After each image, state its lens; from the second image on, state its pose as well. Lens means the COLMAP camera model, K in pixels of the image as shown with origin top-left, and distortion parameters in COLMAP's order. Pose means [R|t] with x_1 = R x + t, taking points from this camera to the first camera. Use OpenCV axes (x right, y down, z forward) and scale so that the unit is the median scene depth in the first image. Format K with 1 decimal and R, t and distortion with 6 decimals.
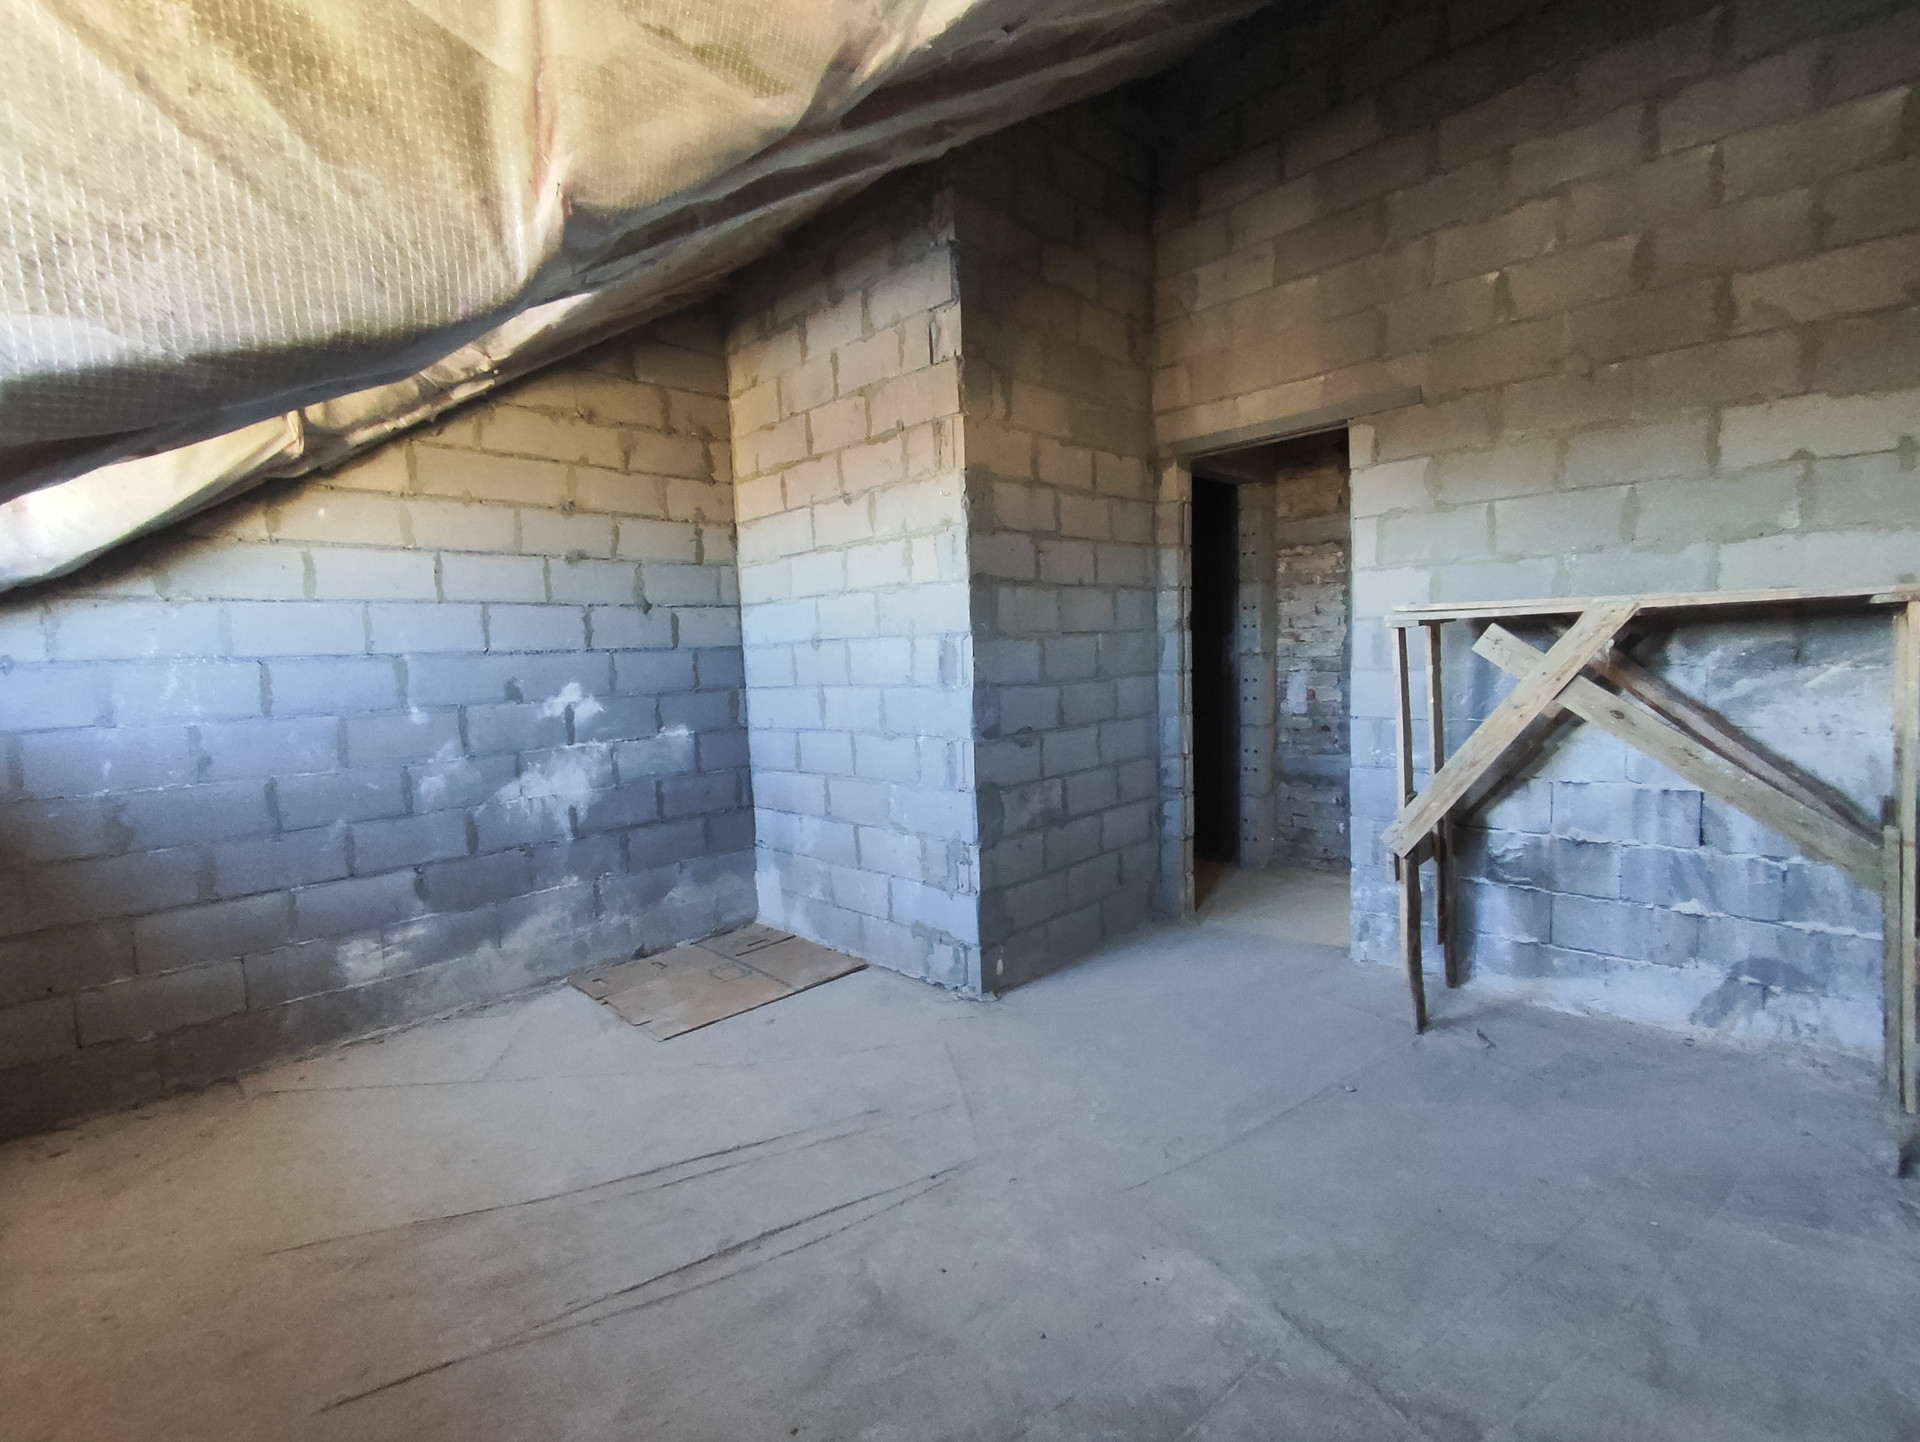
lens RADIAL K [[908.8, 0, 960.0], [0, 908.8, 721.0], [0, 0, 1]] dist [-0.002422, 0.000341]
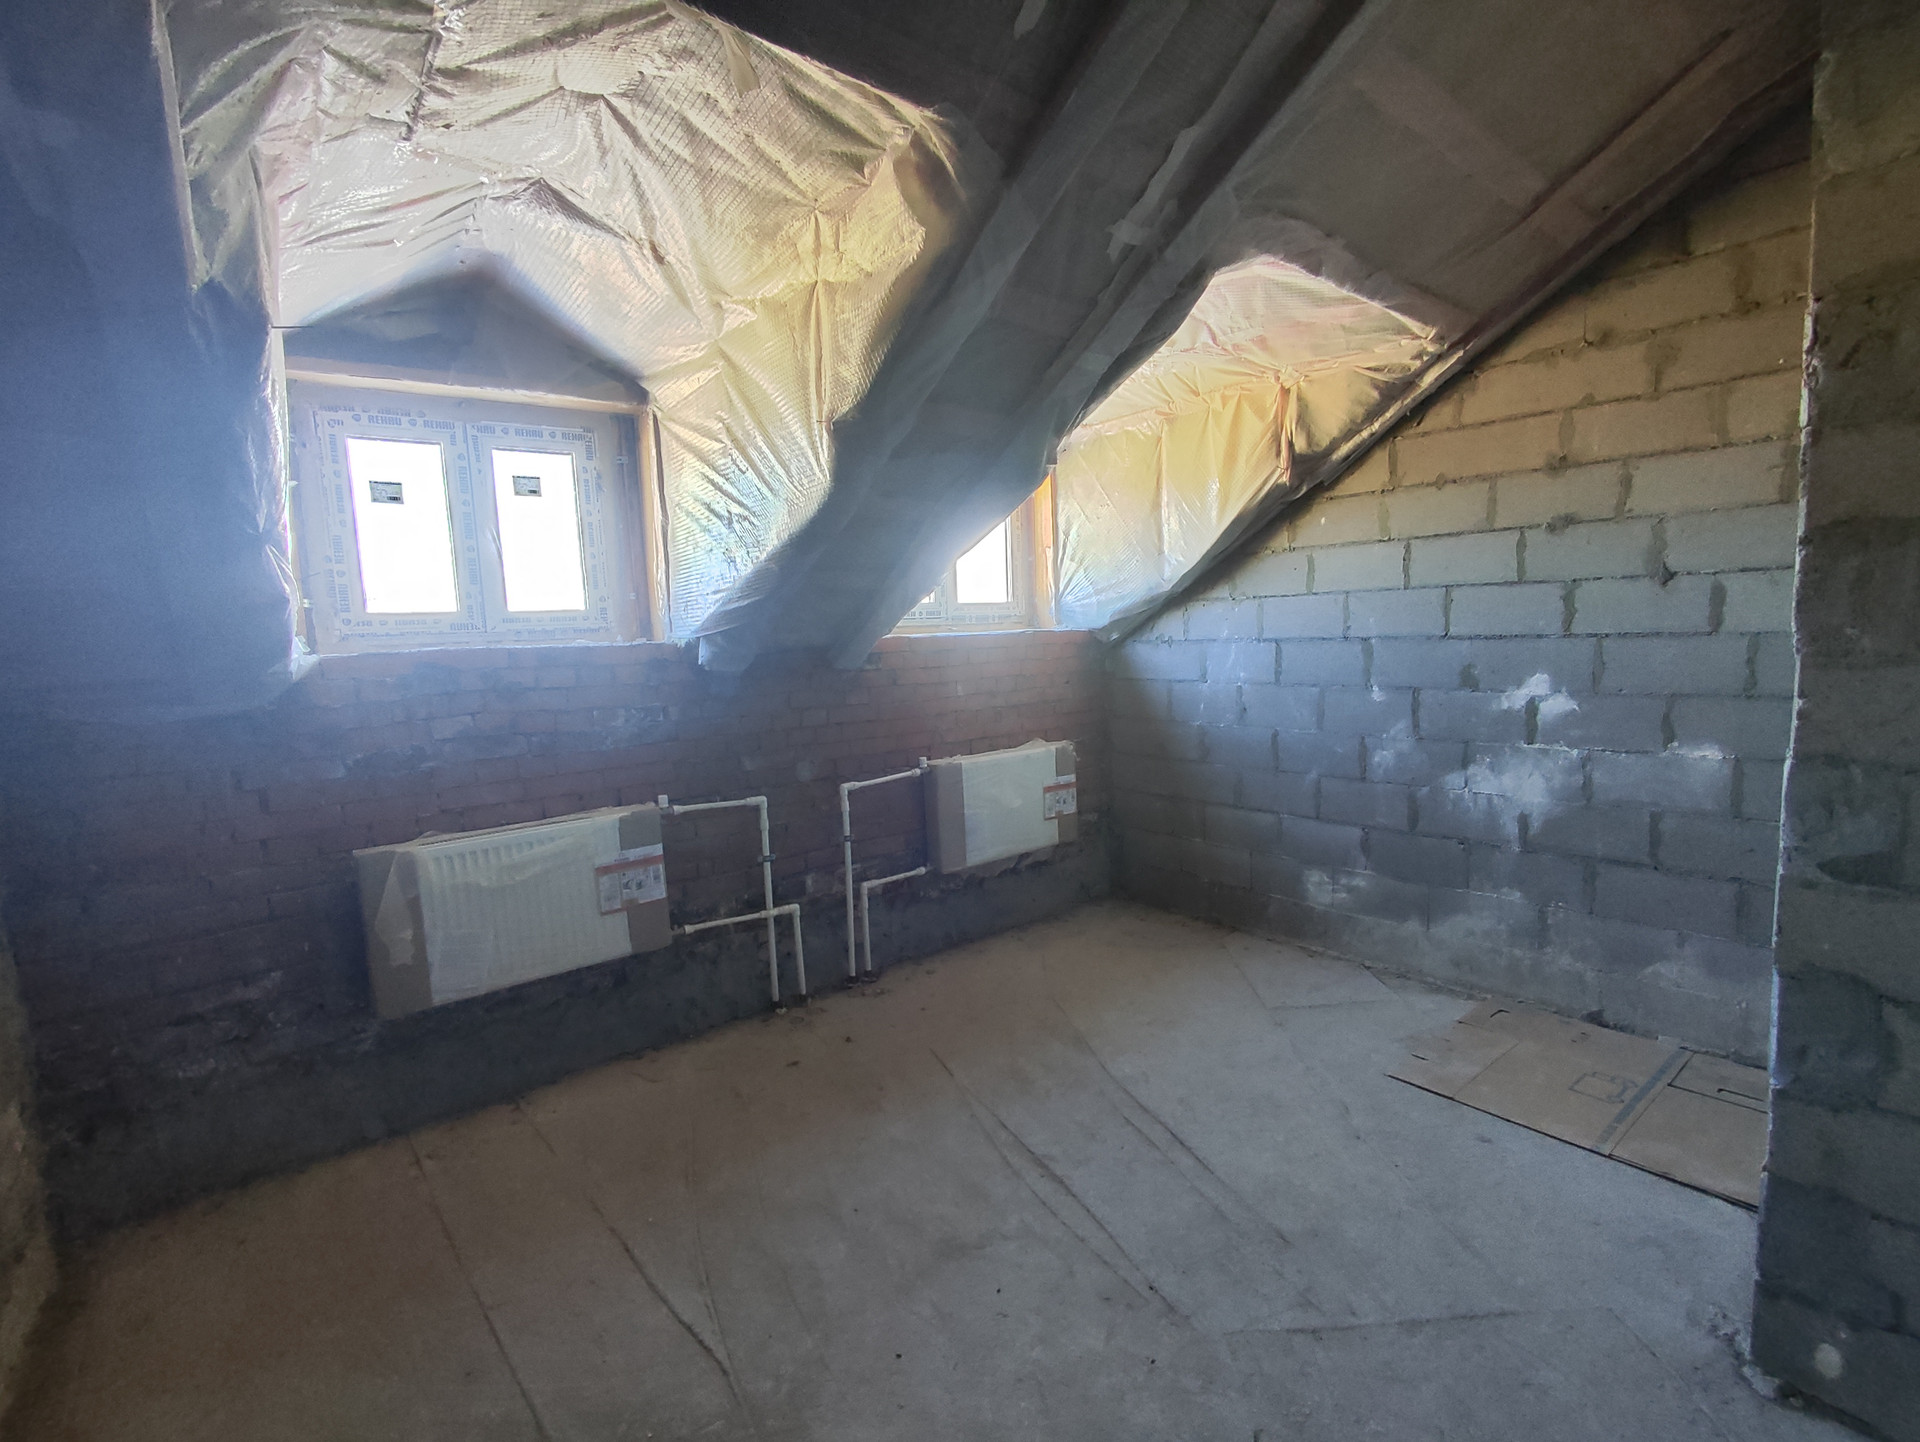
lens RADIAL K [[908.8, 0, 960.0], [0, 908.8, 721.0], [0, 0, 1]] dist [-0.002422, 0.000341]
pose [[-0.136957, 0.140372, -0.980581, 0.518750], [-0.035581, 0.988573, 0.146486, -0.108480], [0.989938, 0.054952, -0.130397, 0.599037]]
